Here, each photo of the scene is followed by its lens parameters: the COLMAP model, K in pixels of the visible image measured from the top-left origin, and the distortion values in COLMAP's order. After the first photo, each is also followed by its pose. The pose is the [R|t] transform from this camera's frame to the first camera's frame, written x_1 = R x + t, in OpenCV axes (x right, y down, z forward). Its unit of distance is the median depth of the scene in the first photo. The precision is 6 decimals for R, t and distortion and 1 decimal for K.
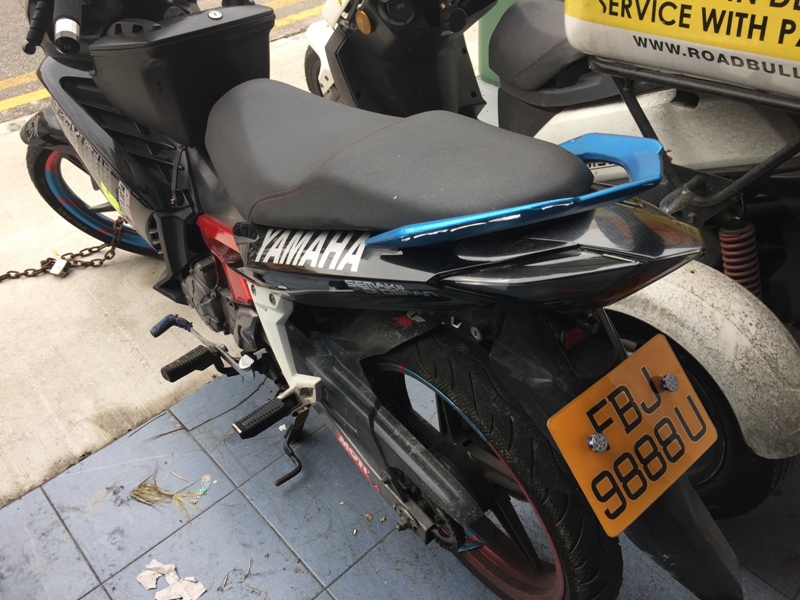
lens RADIAL K [[682.3, 0, 402.9], [0, 682.3, 299.5], [0, 0, 1]] dist [0.059837, -0.092838]
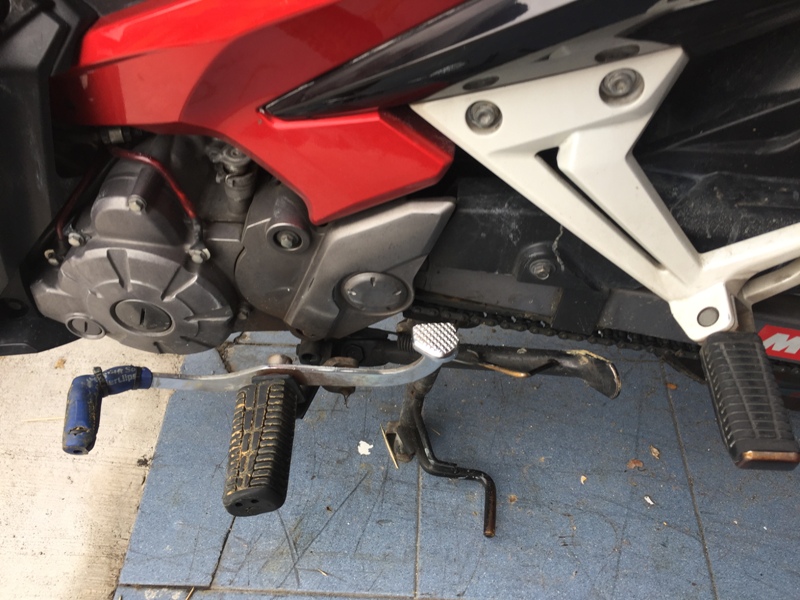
lens RADIAL K [[682.3, 0, 402.9], [0, 682.3, 299.5], [0, 0, 1]] dist [0.059837, -0.092838]
pose [[0.708921, -0.515535, 0.481305, -0.385624], [0.435587, 0.856755, 0.276105, -0.040202], [-0.554703, 0.013914, 0.831932, 0.631538]]
